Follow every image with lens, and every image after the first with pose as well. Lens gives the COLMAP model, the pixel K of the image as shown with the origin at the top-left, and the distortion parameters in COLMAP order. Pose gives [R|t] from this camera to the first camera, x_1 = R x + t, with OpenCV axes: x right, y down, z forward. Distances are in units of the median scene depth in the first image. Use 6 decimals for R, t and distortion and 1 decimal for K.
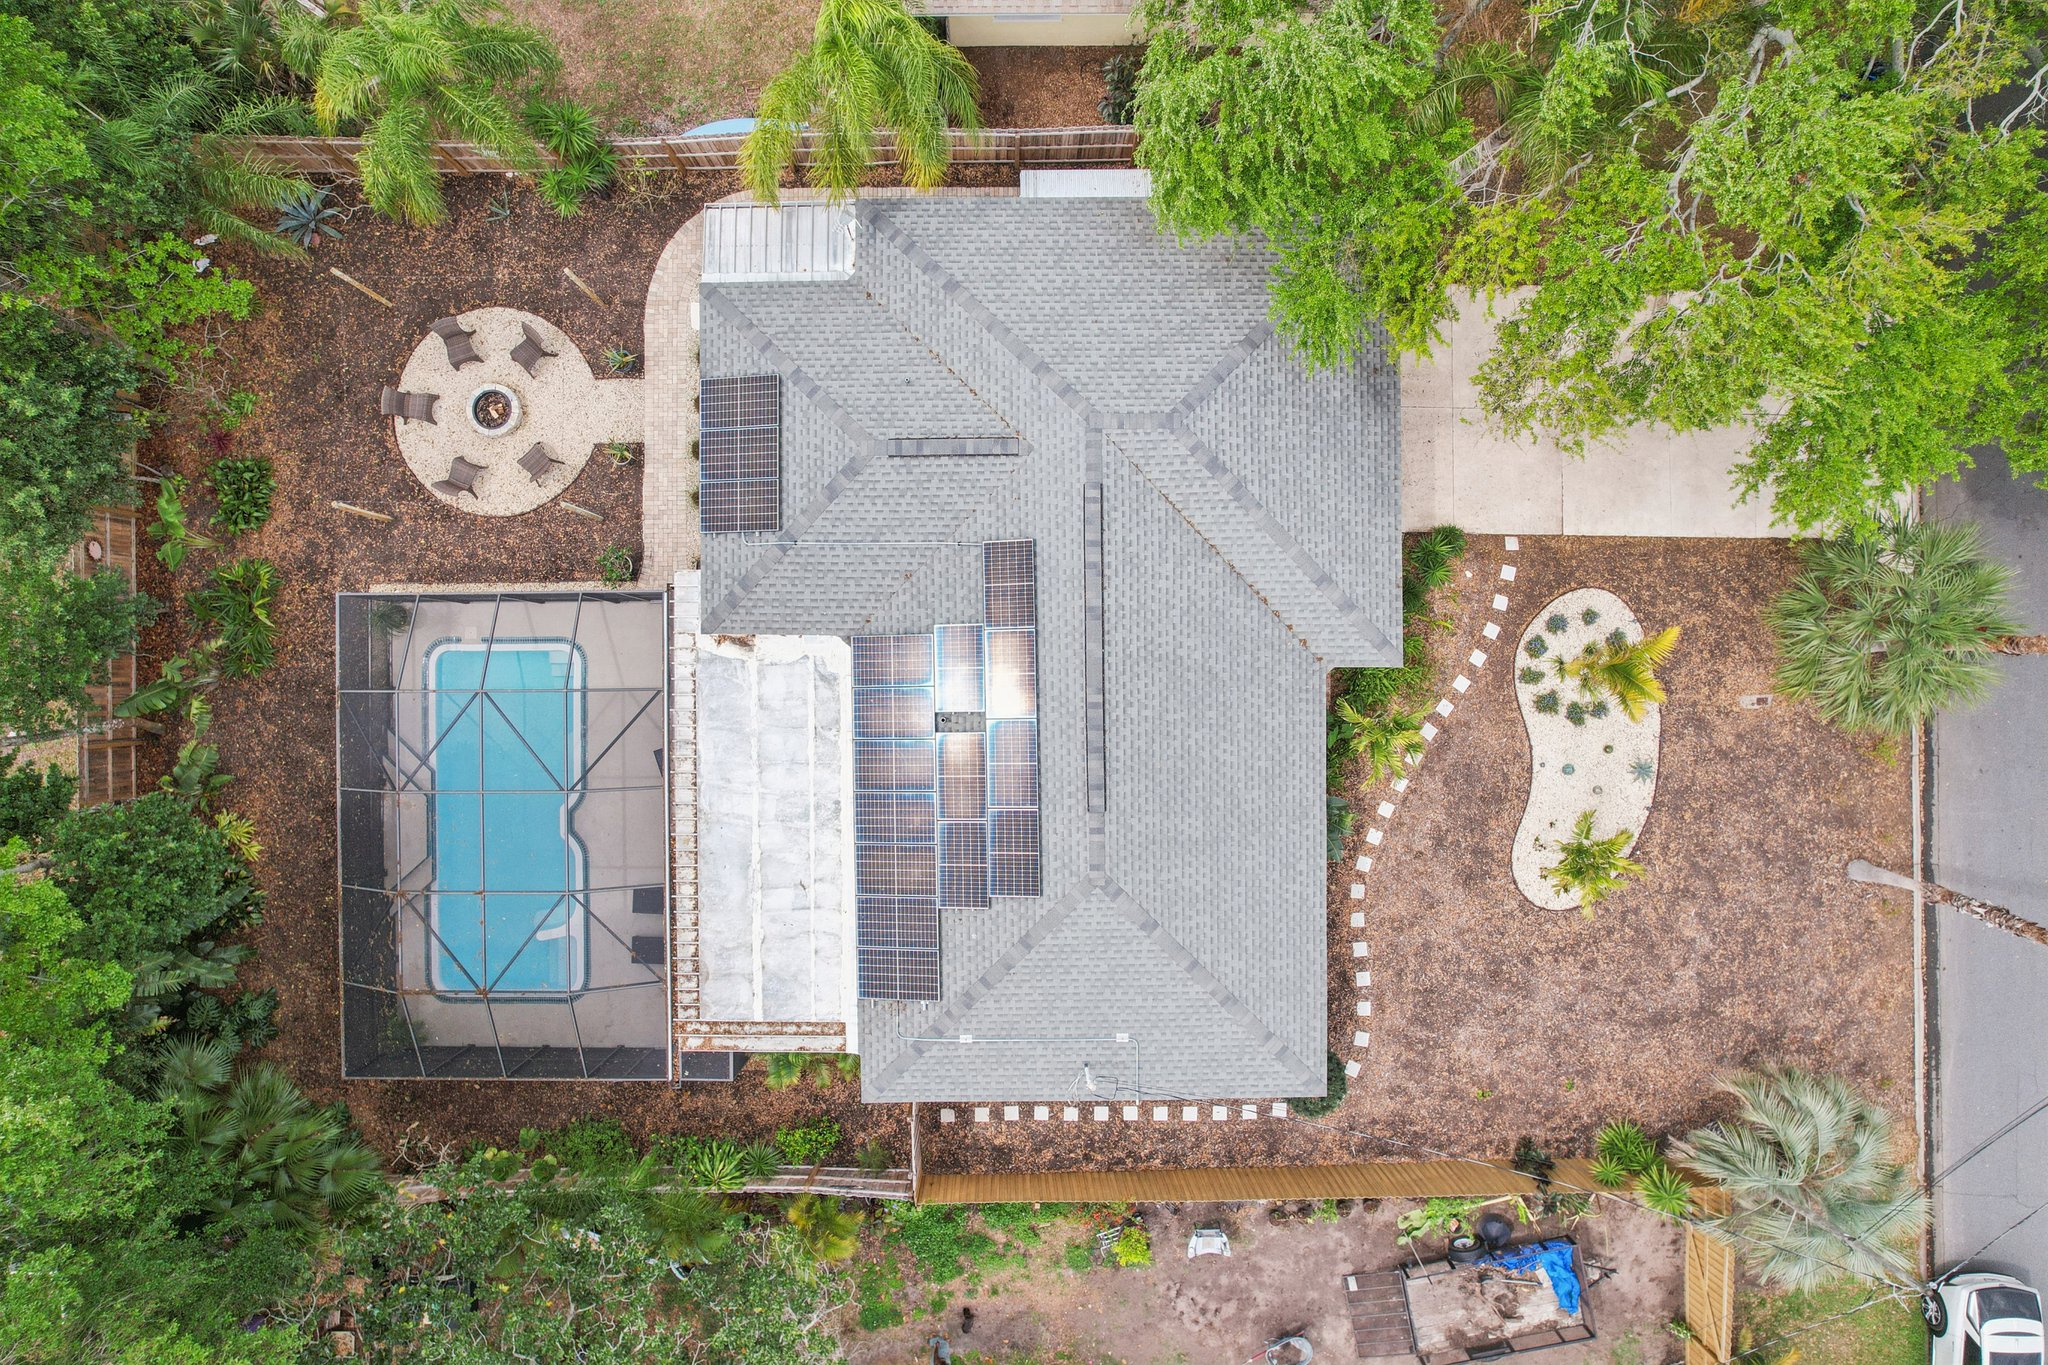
lens RADIAL K [[1311.3, 0, 1024.0], [0, 1311.3, 682.5], [0, 0, 1]] dist [-0.067788, 0.059372]
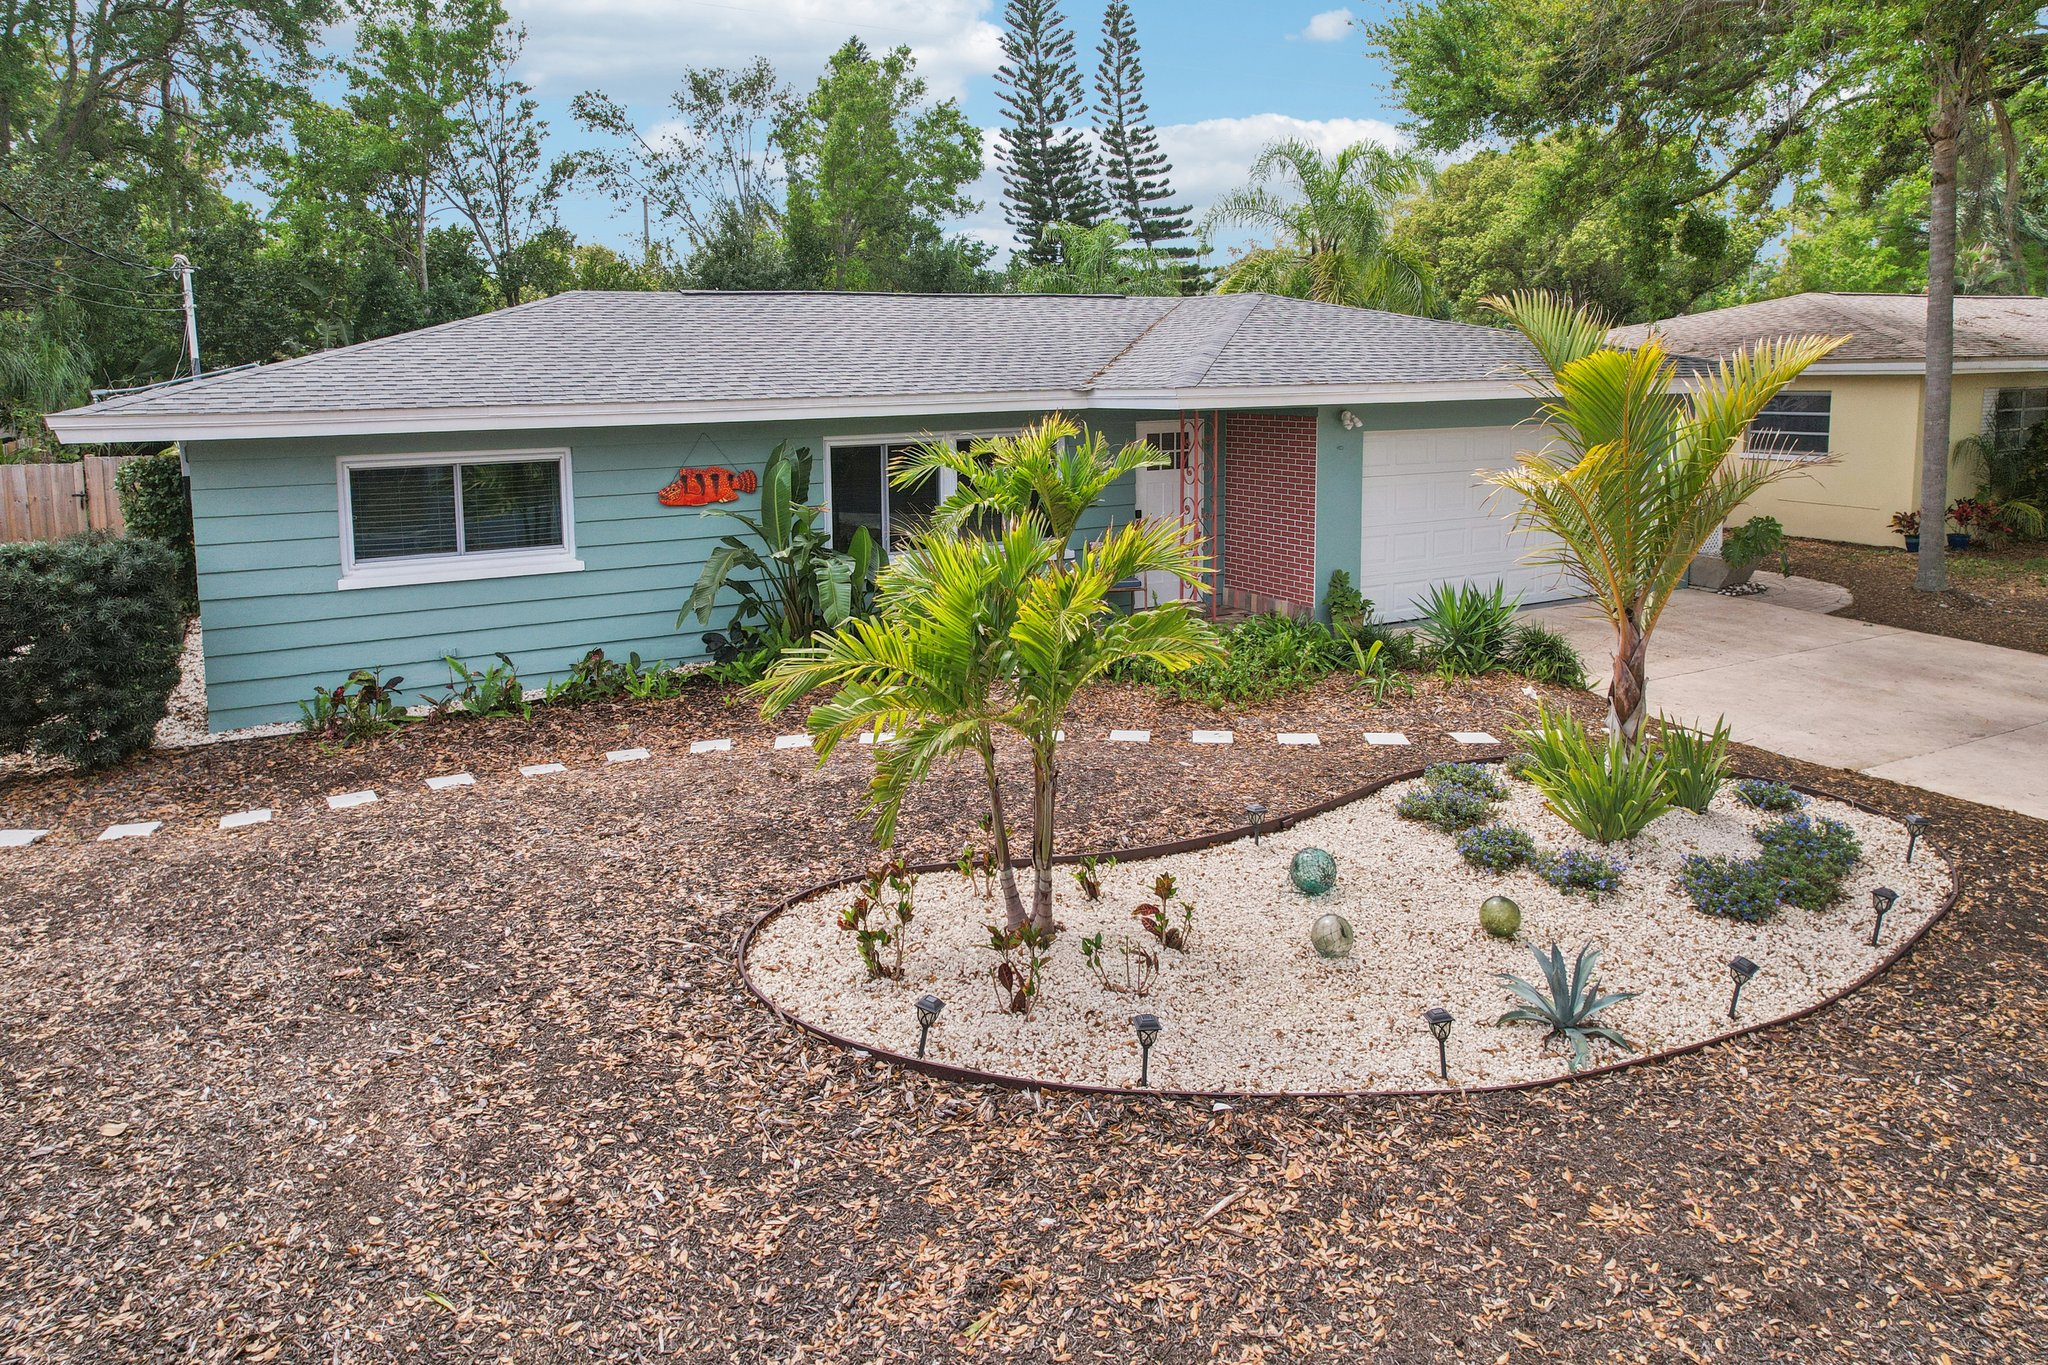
lens RADIAL K [[1362.0, 0, 1024.5], [0, 1362.0, 612.2], [0, 0, 1]] dist [-0.068403, 0.049134]
pose [[0.481453, 0.152543, -0.863095, 0.614057], [-0.876356, 0.099760, -0.471219, 0.235374], [0.014221, 0.983249, 0.181712, 0.910143]]
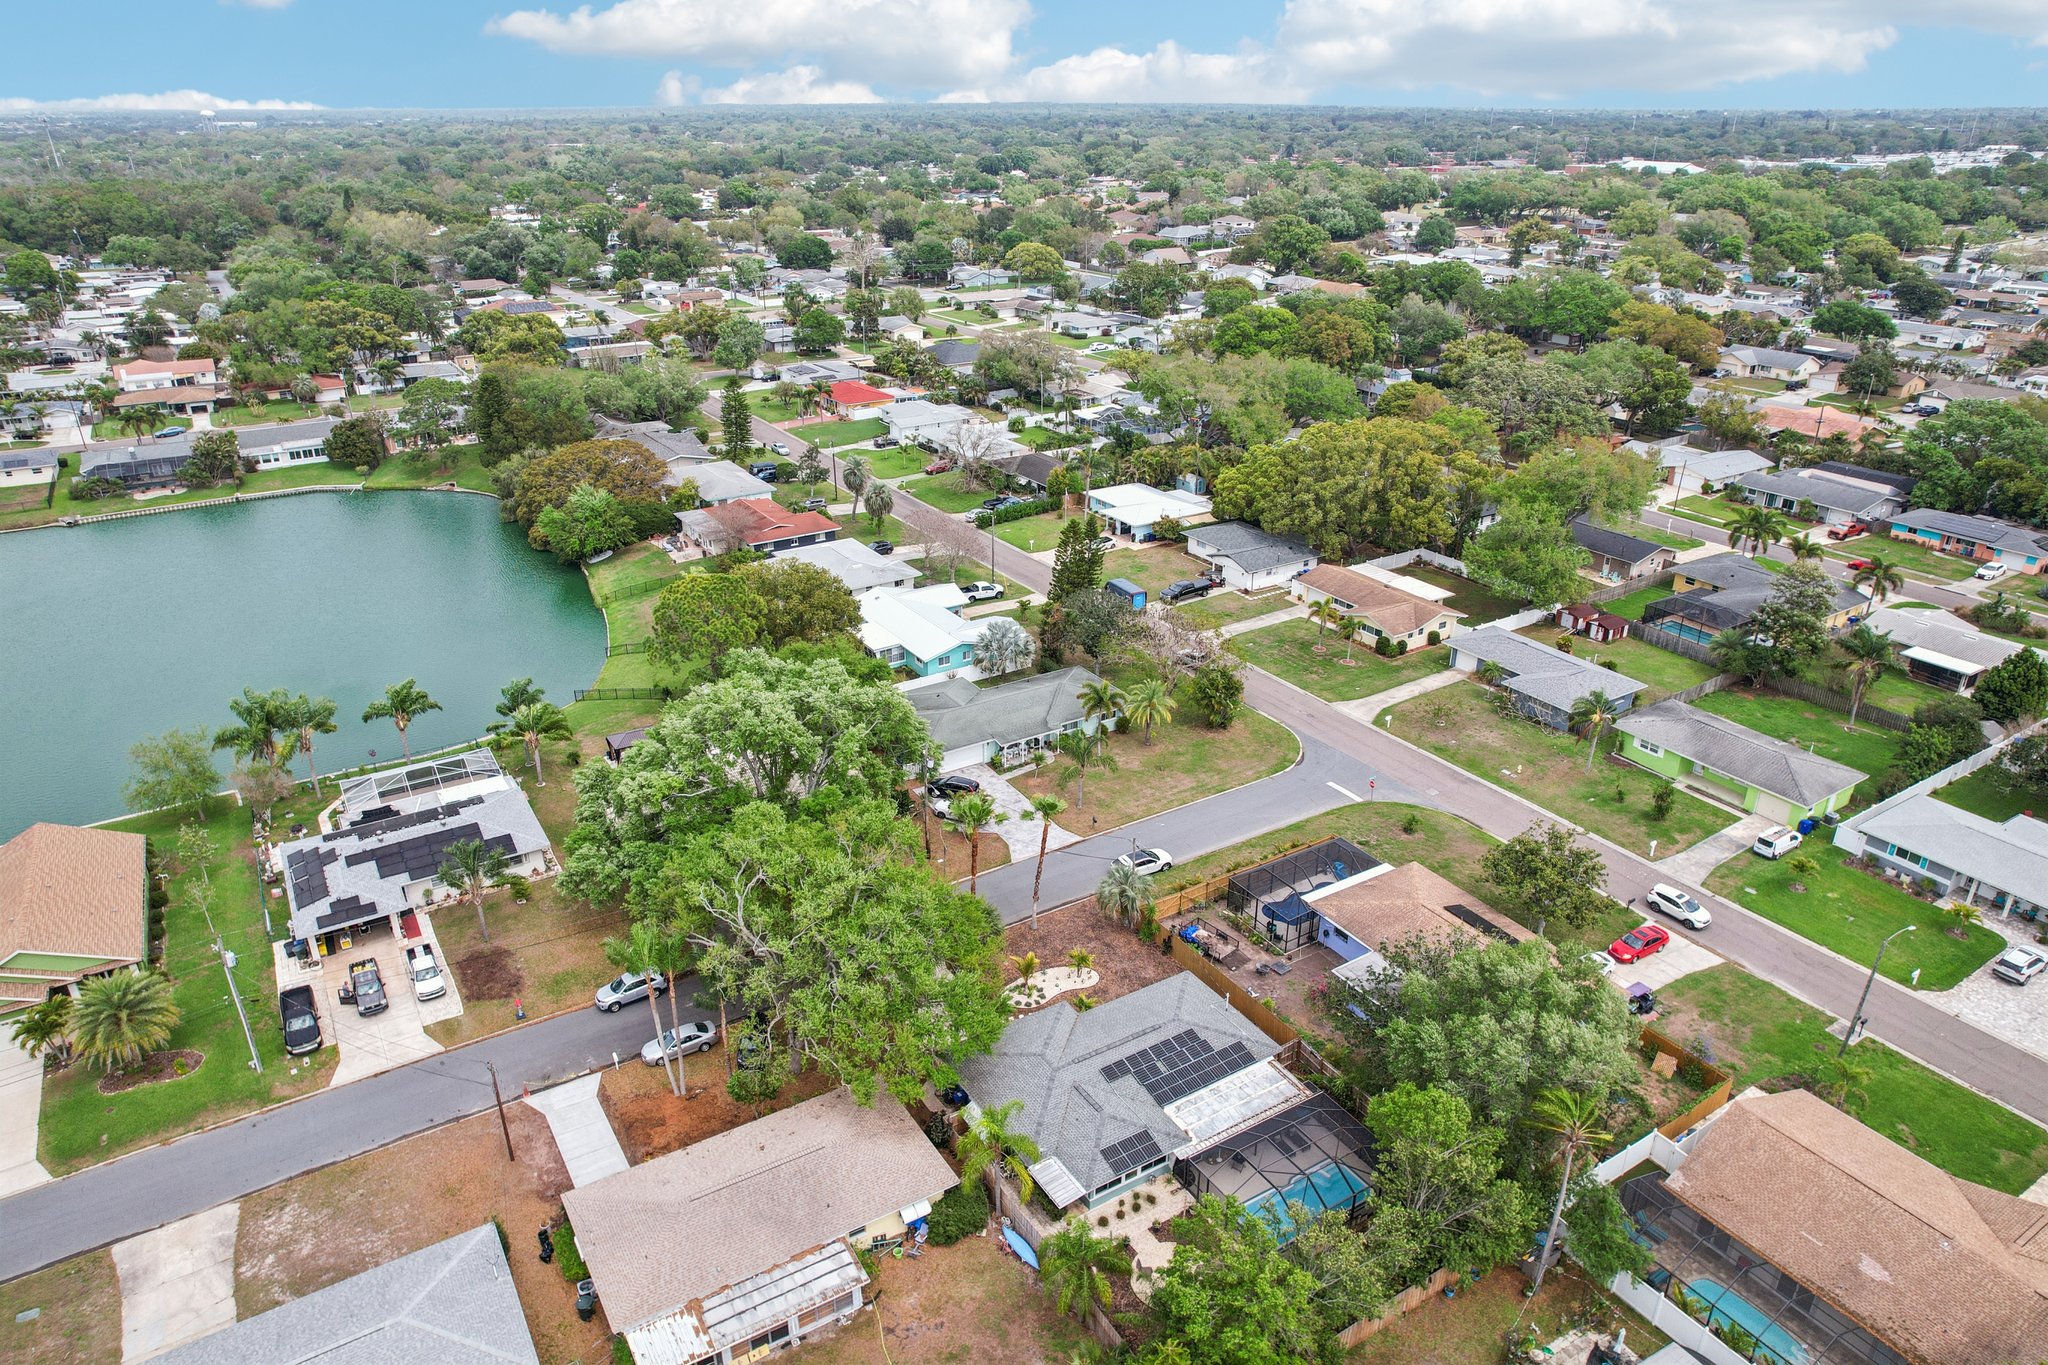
lens RADIAL K [[1291.7, 0, 1032.9], [0, 1291.7, 689.0], [0, 0, 1]] dist [-0.086926, 0.080775]
pose [[-0.519012, -0.358030, 0.776171, -1.672835], [0.854763, -0.214565, 0.472592, -1.279952], [-0.002663, 0.908723, 0.417392, -0.911643]]
